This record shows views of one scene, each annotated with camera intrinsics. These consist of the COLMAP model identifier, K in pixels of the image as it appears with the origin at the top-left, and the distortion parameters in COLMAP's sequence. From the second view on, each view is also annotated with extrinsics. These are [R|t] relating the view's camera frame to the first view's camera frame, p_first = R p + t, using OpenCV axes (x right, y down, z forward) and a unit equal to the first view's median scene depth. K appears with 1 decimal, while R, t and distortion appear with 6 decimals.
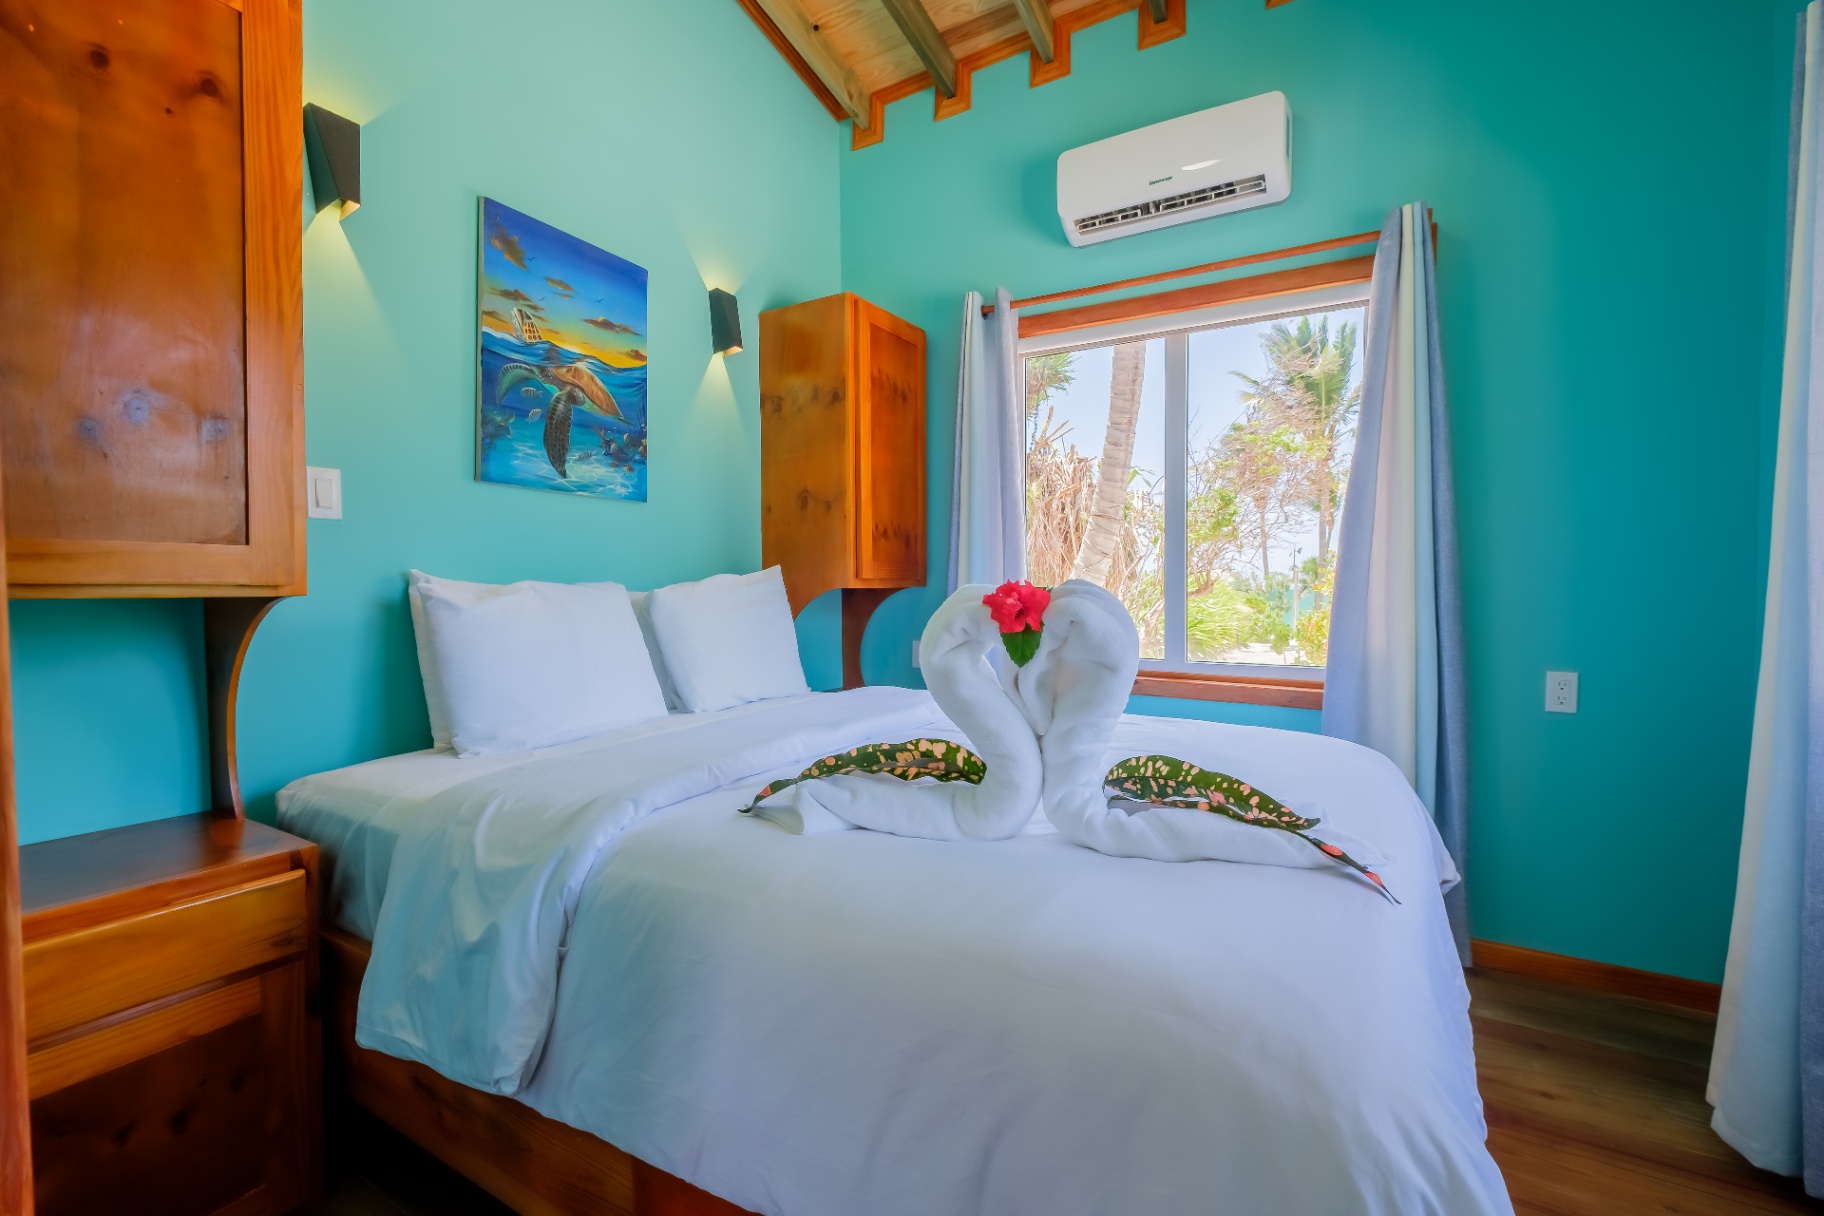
lens RADIAL K [[789.5, 0, 910.3], [0, 789.5, 609.8], [0, 0, 1]] dist [-0.004693, -0.001189]
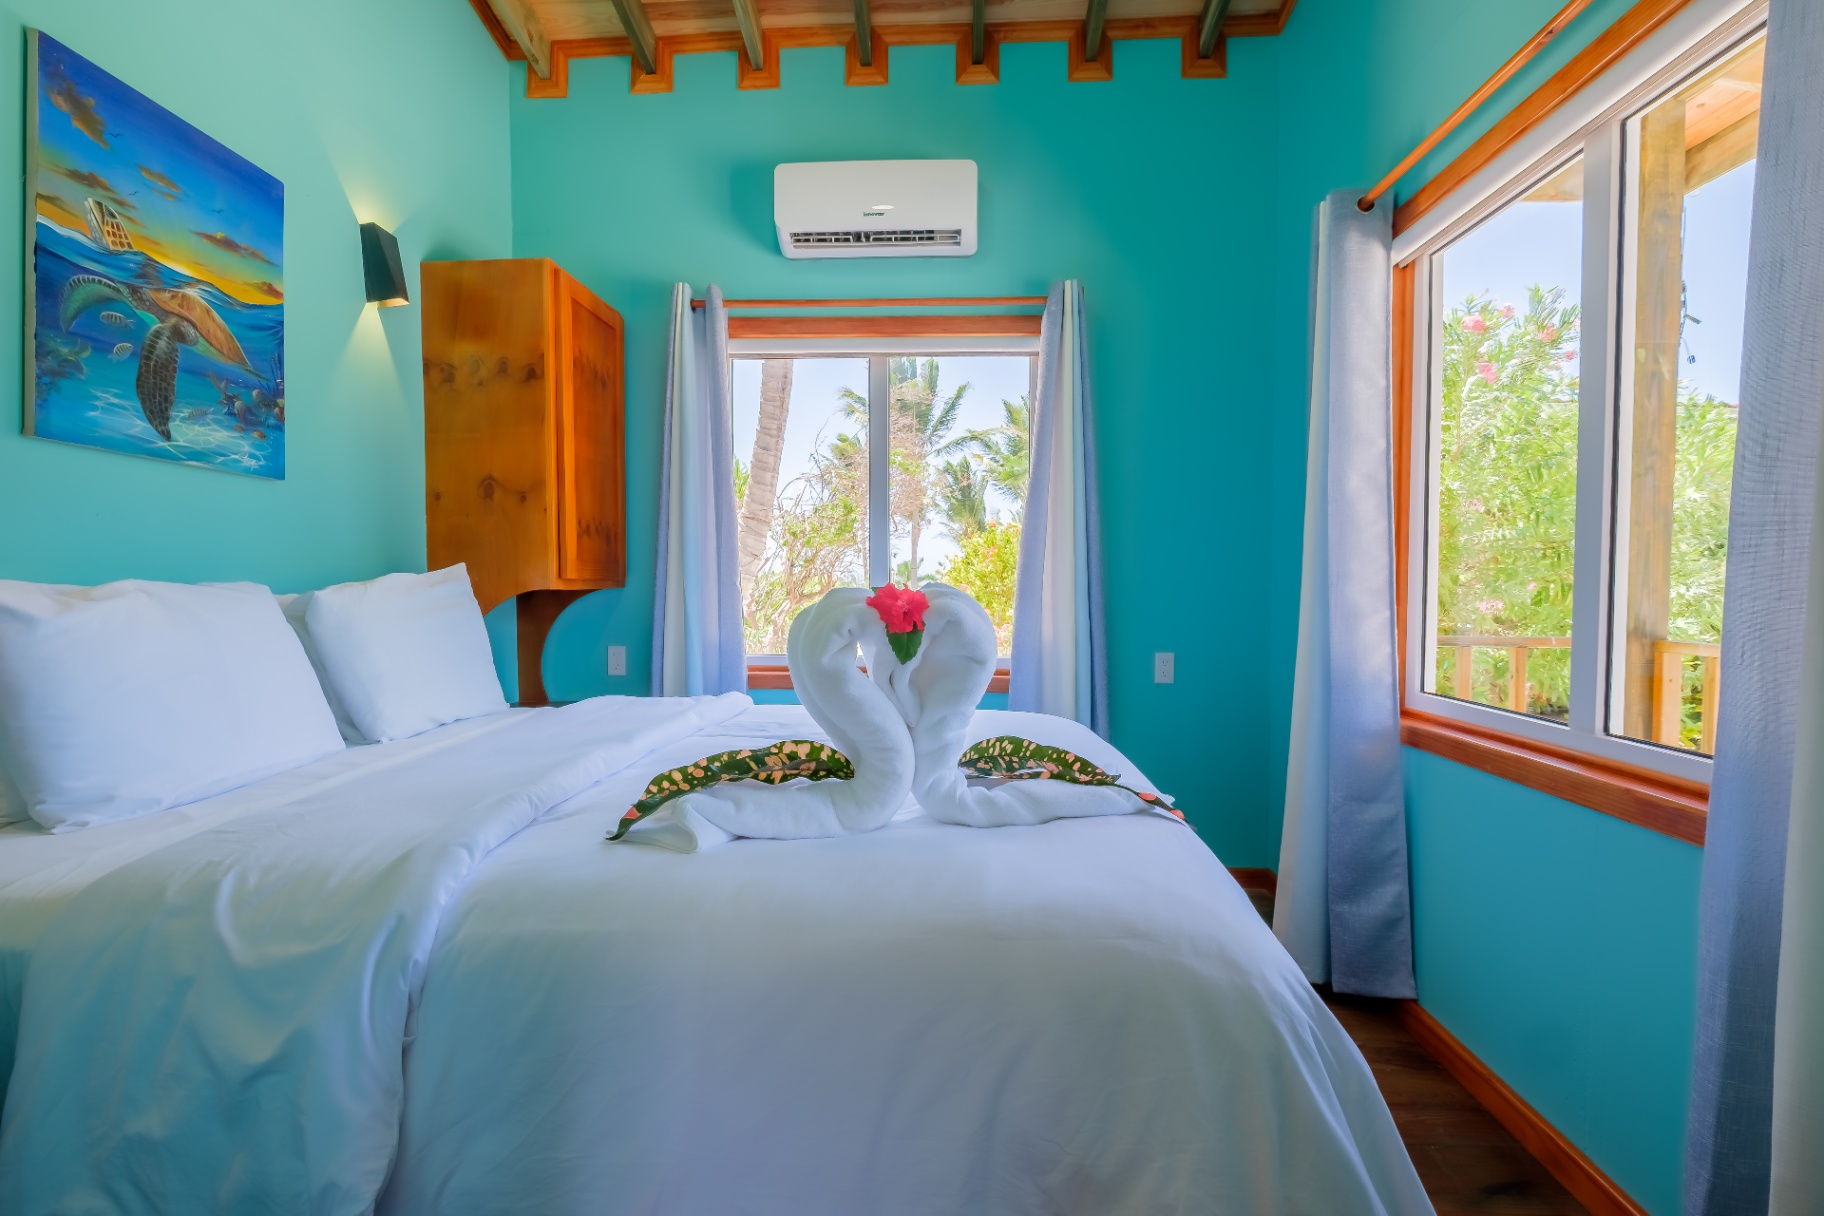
lens RADIAL K [[789.5, 0, 910.3], [0, 789.5, 609.8], [0, 0, 1]] dist [-0.004693, -0.001189]
pose [[0.882340, -0.011224, 0.470479, -0.176419], [0.011566, 0.999931, 0.002163, -0.002160], [-0.470471, 0.003533, 0.882408, 0.022887]]
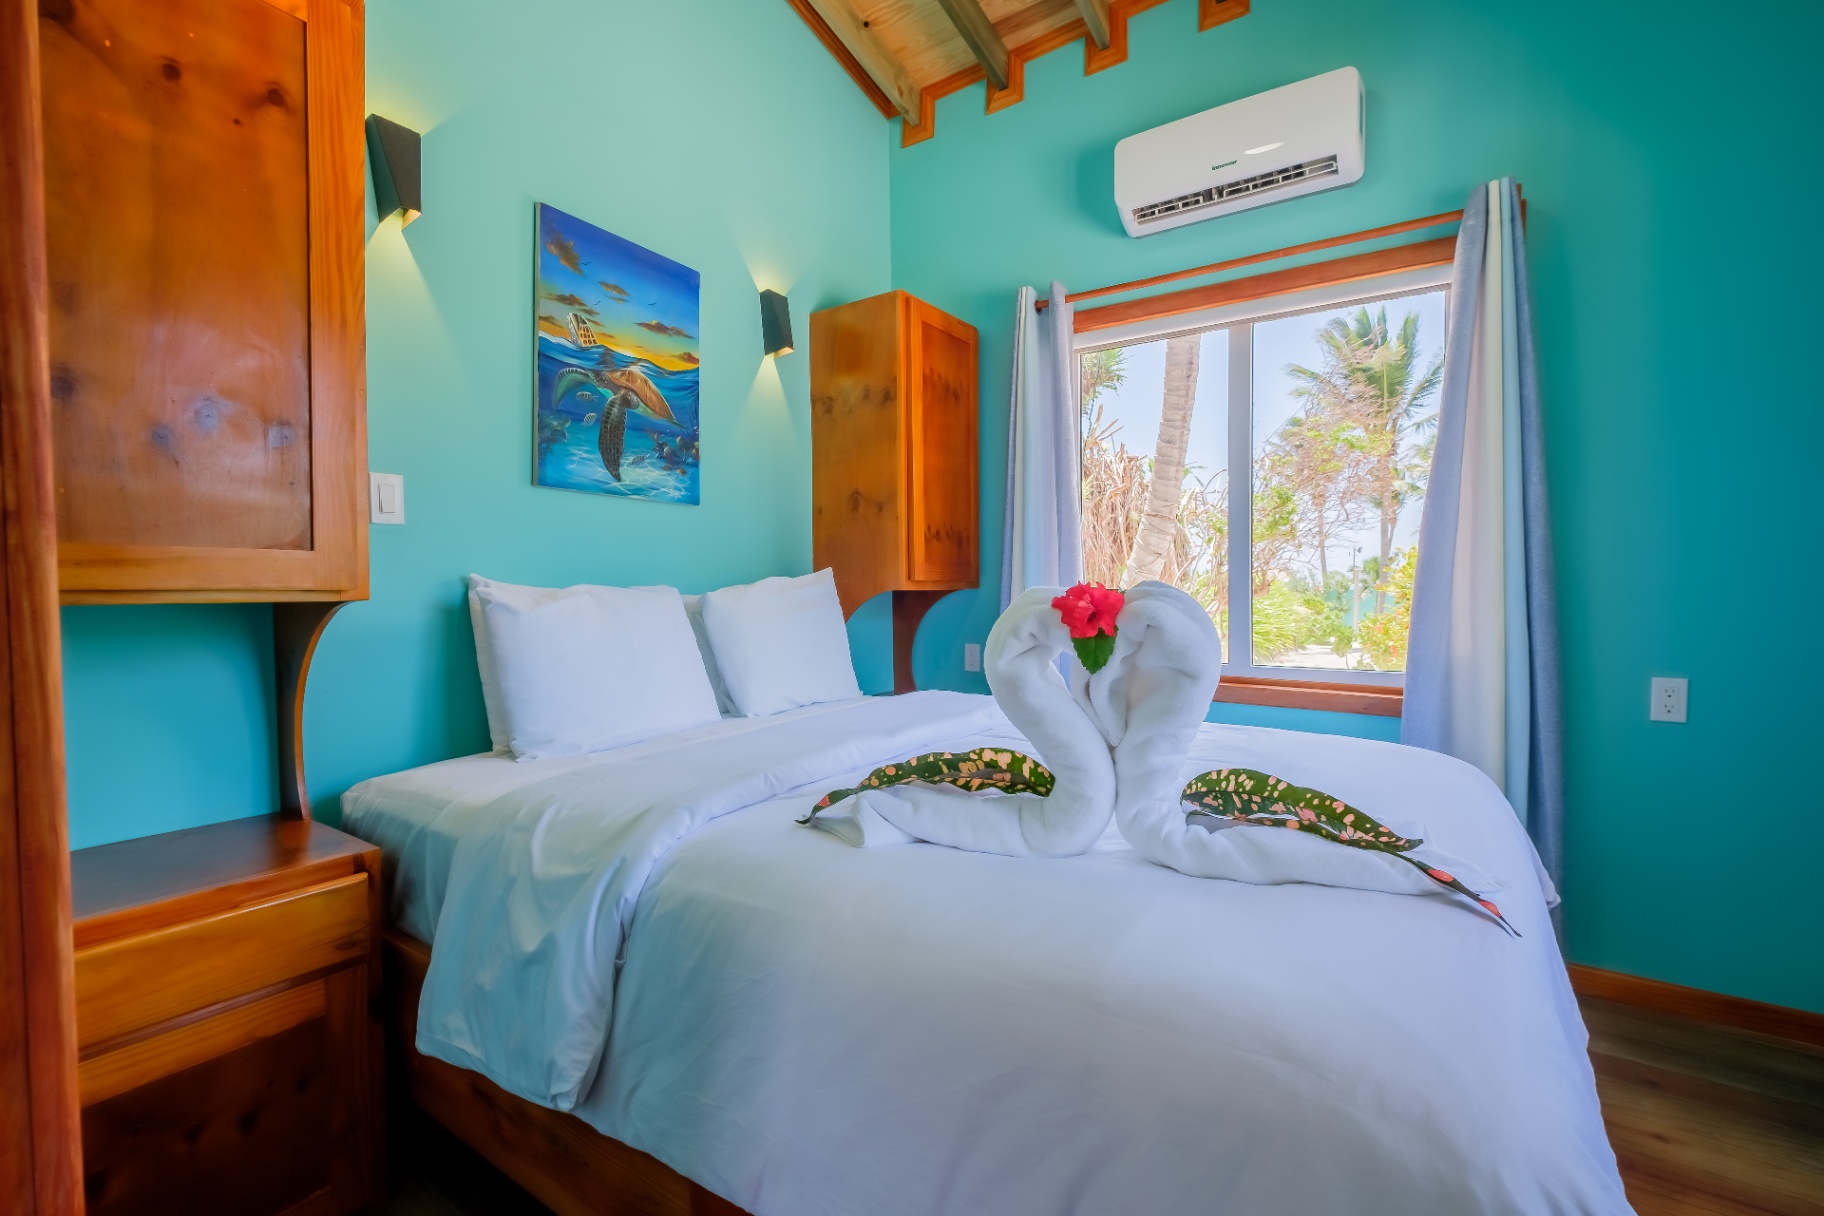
lens RADIAL K [[789.5, 0, 910.3], [0, 789.5, 609.8], [0, 0, 1]] dist [-0.004693, -0.001189]
pose [[0.998309, -0.002251, -0.058089, -0.011532], [0.002128, 0.999995, -0.002192, -0.001295], [0.058094, 0.002065, 0.998309, 0.022251]]
